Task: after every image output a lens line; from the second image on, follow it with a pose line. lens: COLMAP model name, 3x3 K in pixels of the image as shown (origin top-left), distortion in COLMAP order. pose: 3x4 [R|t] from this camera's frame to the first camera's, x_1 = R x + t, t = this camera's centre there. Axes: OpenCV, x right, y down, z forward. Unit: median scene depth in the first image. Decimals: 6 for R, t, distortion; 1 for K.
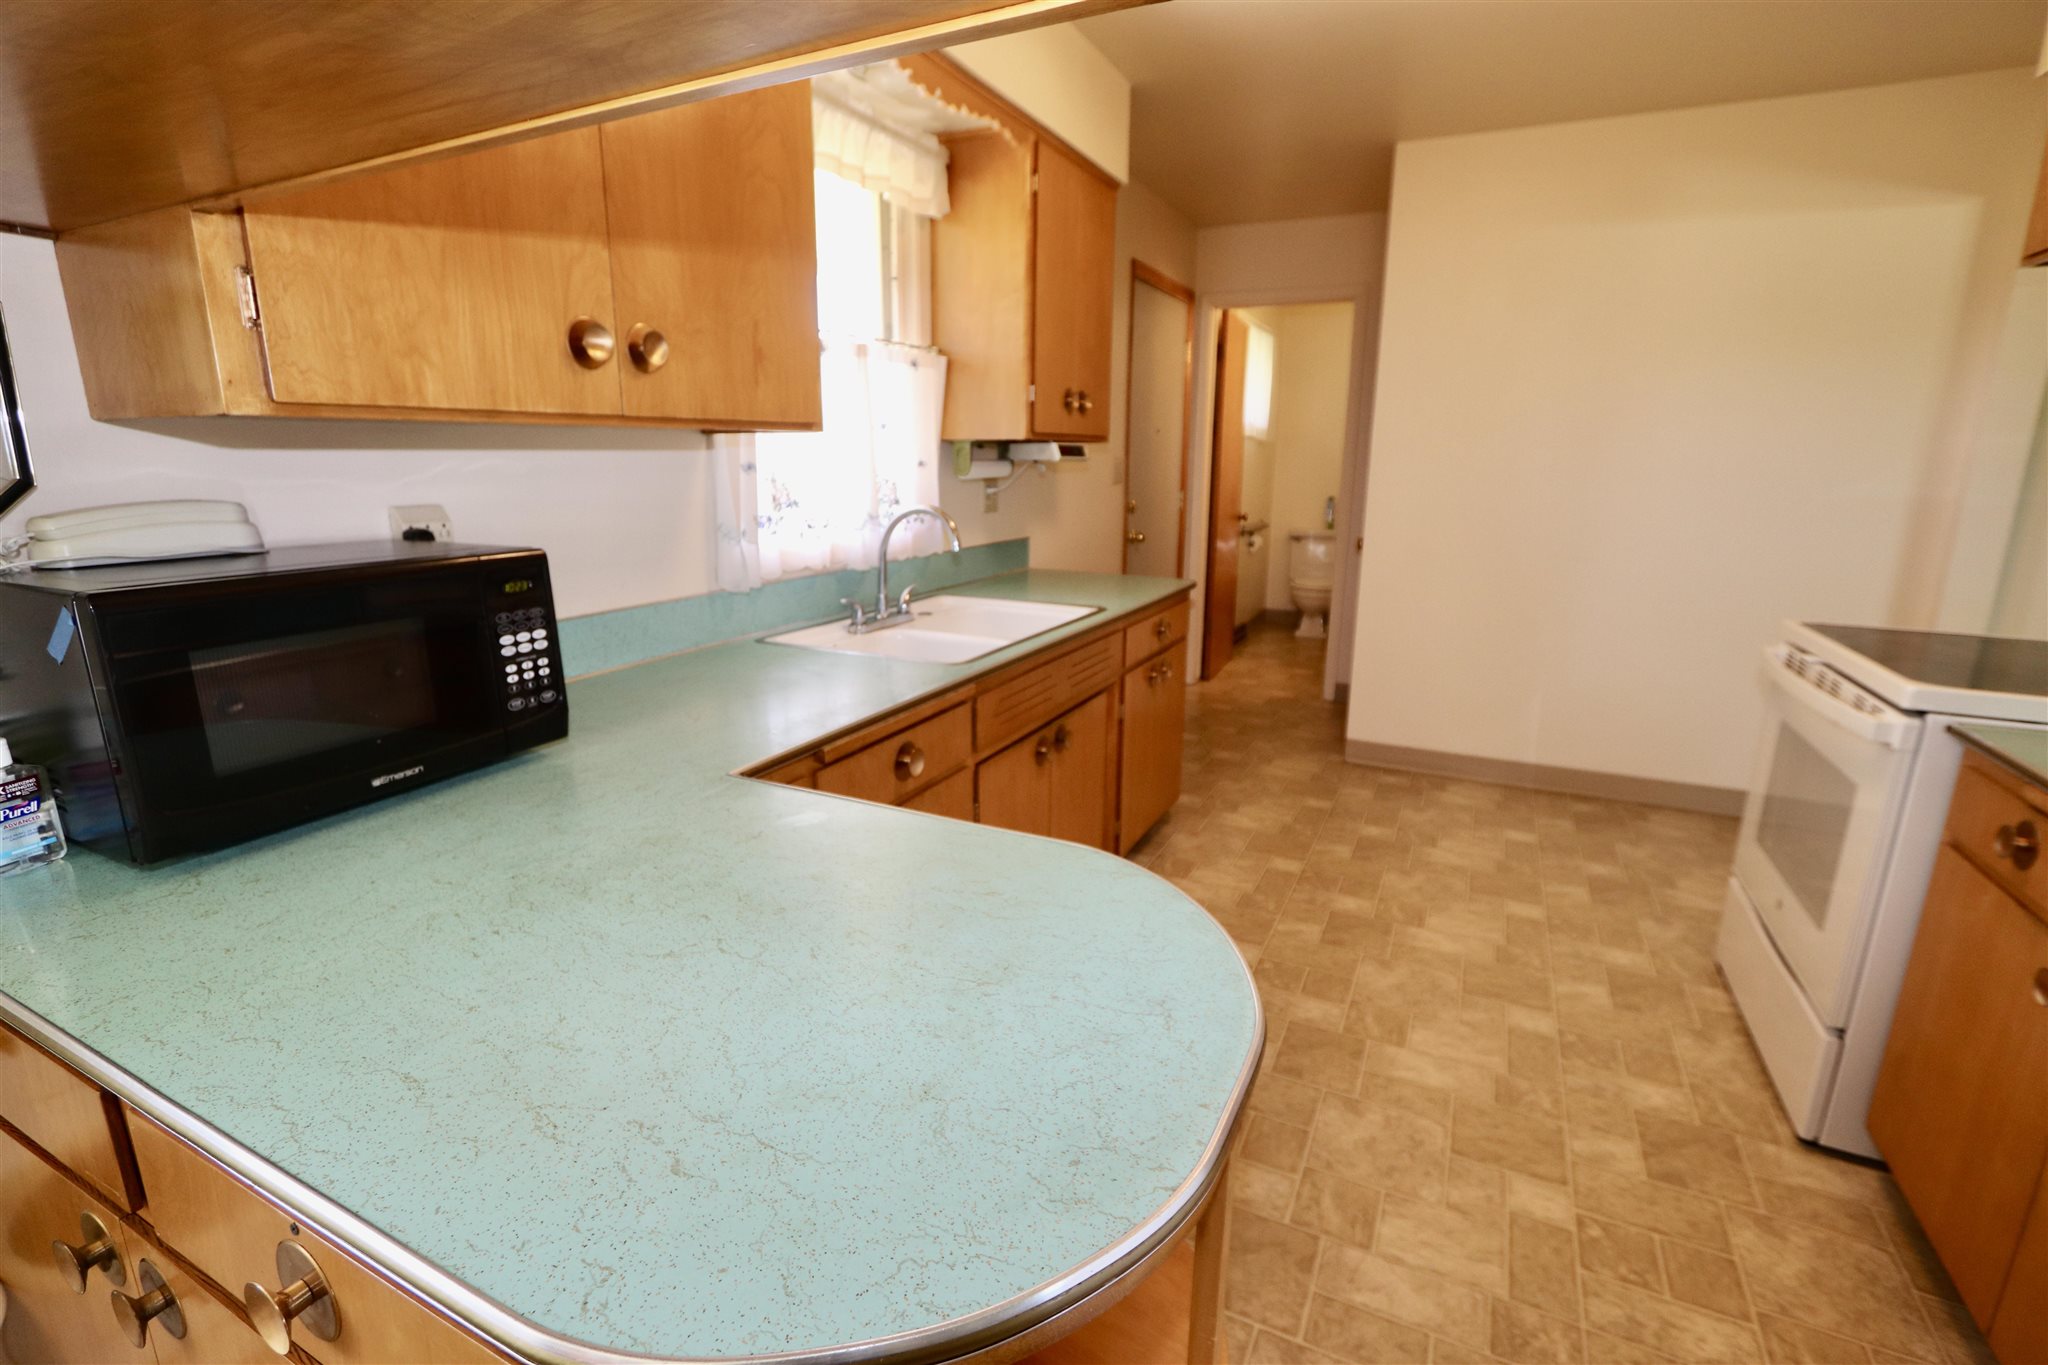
lens RADIAL K [[933.0, 0, 1016.2], [0, 933.0, 680.3], [0, 0, 1]] dist [-0.022498, 0.003776]
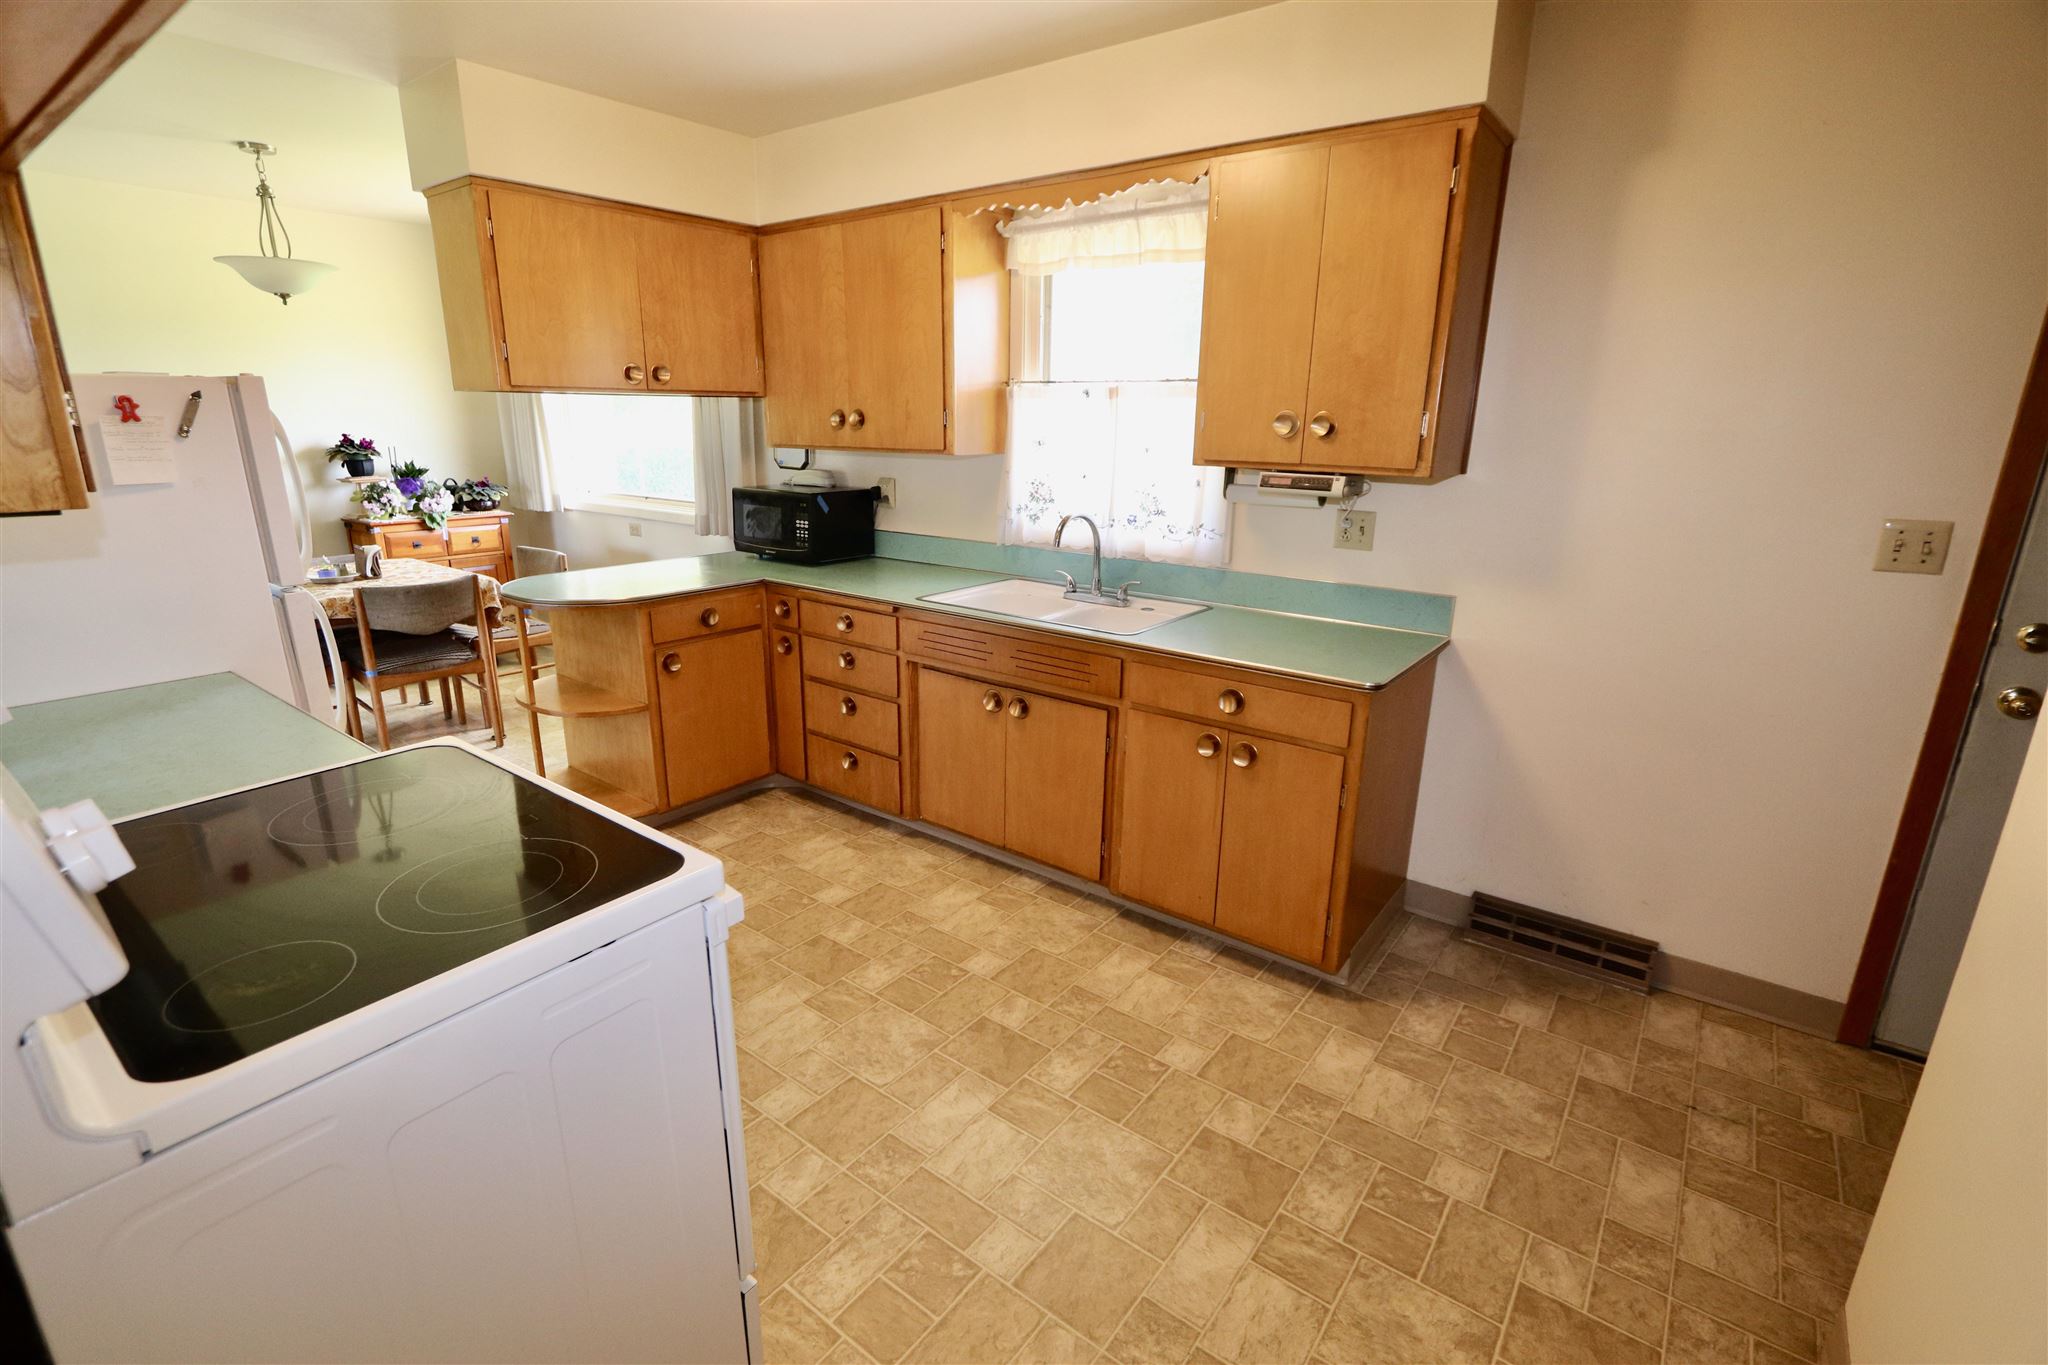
lens RADIAL K [[933.0, 0, 1016.2], [0, 933.0, 680.3], [0, 0, 1]] dist [-0.022498, 0.003776]
pose [[-0.191167, 0.258334, -0.946952, 1.050826], [-0.243807, 0.922013, 0.300749, -0.295920], [0.950796, 0.288367, -0.113275, 0.983761]]
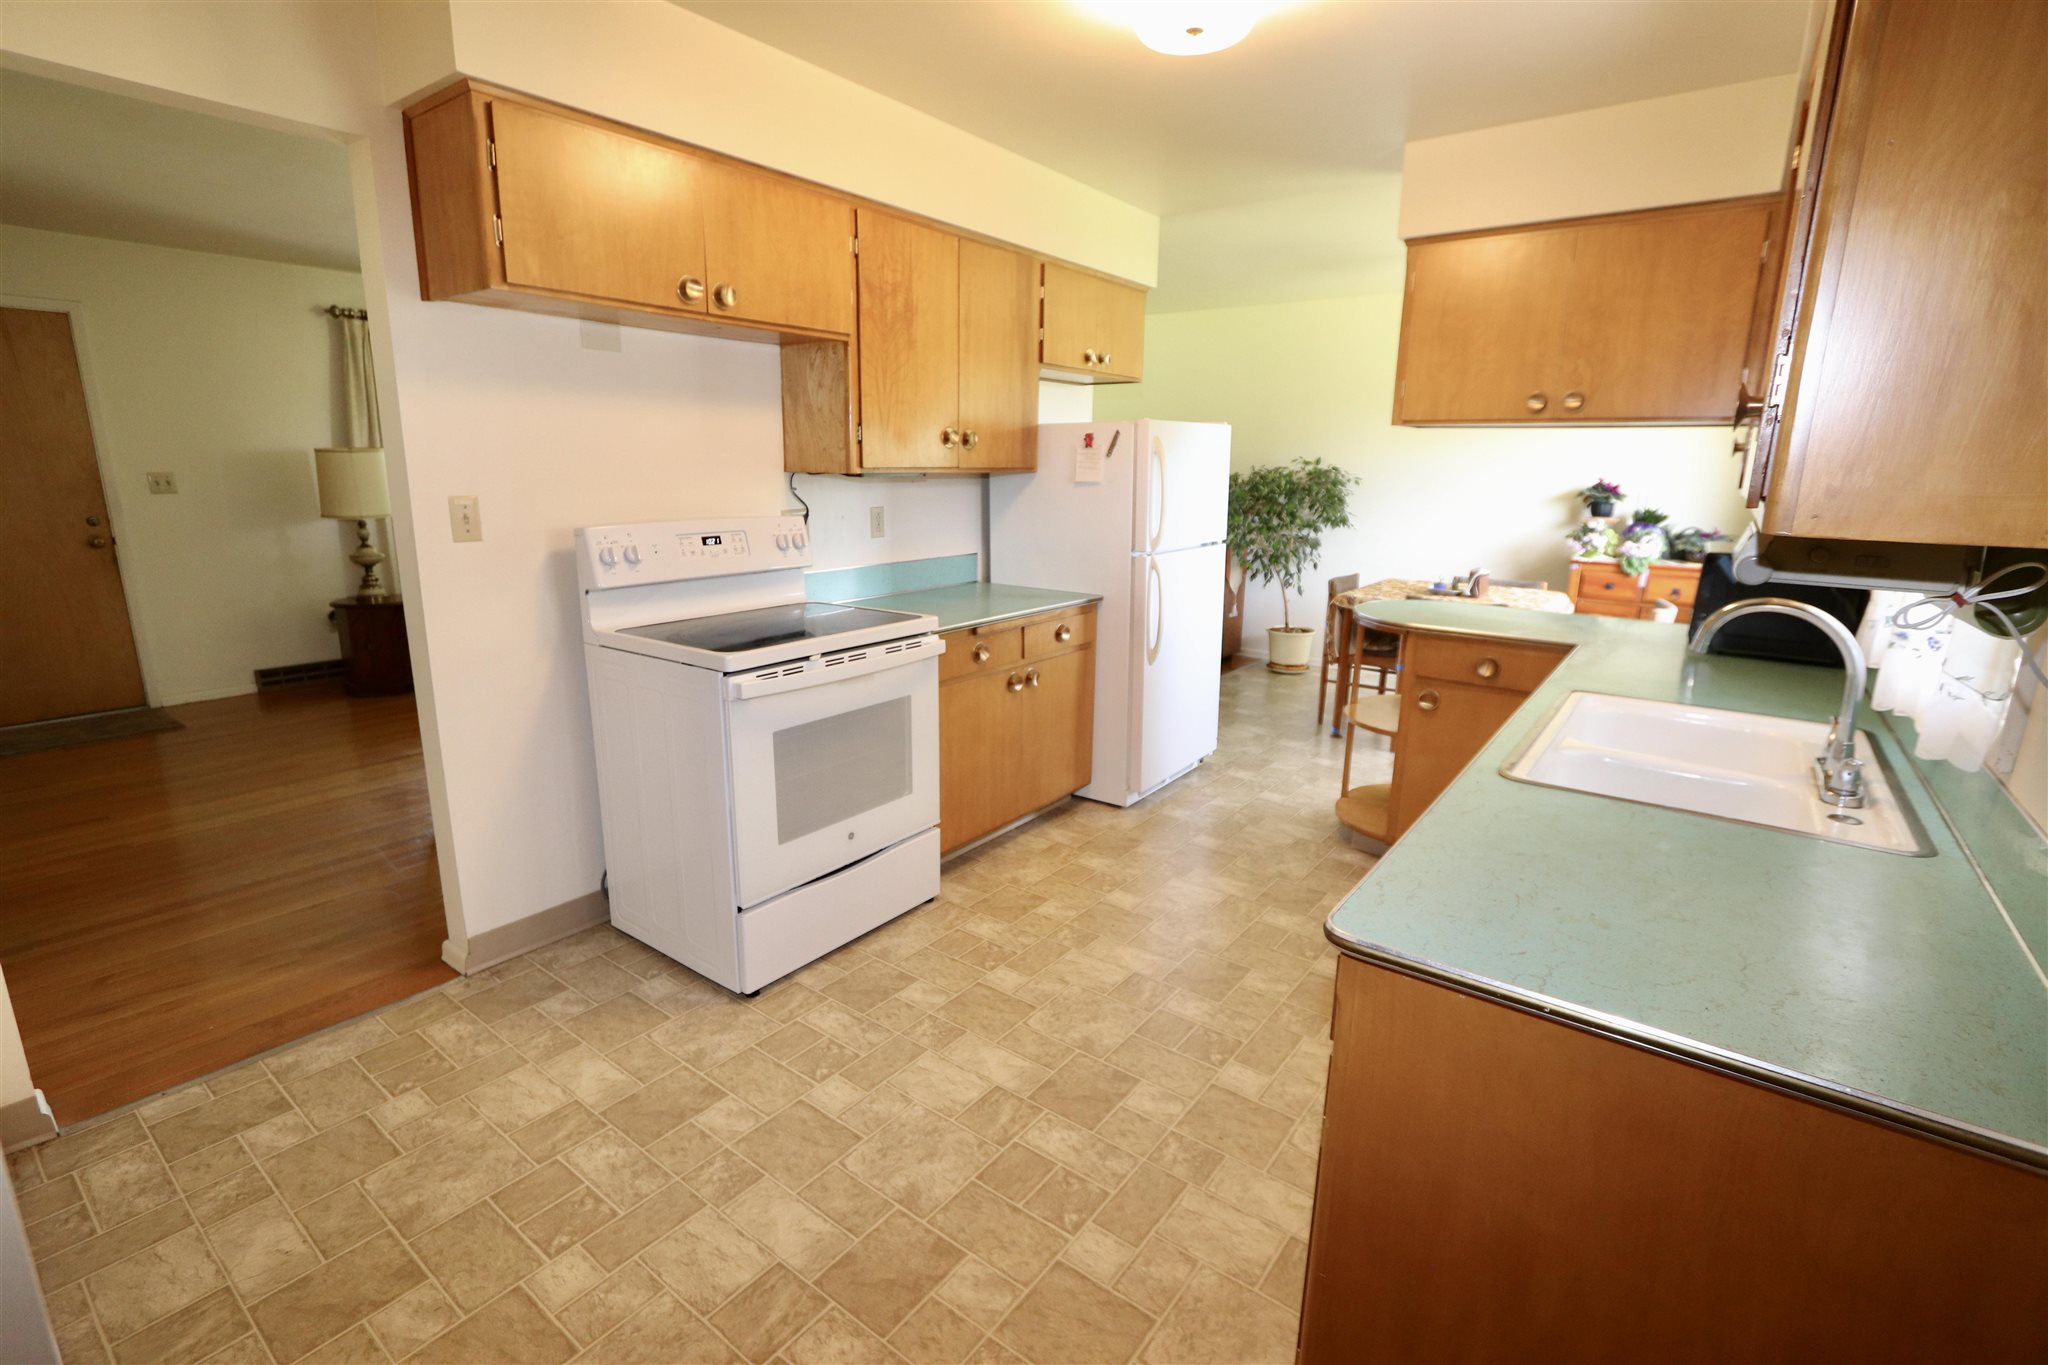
lens RADIAL K [[933.0, 0, 1016.2], [0, 933.0, 680.3], [0, 0, 1]] dist [-0.022498, 0.003776]
pose [[-0.982688, -0.061113, 0.174897, 0.295168], [0.024180, 0.893647, 0.448119, -0.397853], [-0.183682, 0.444590, -0.876699, 1.510696]]
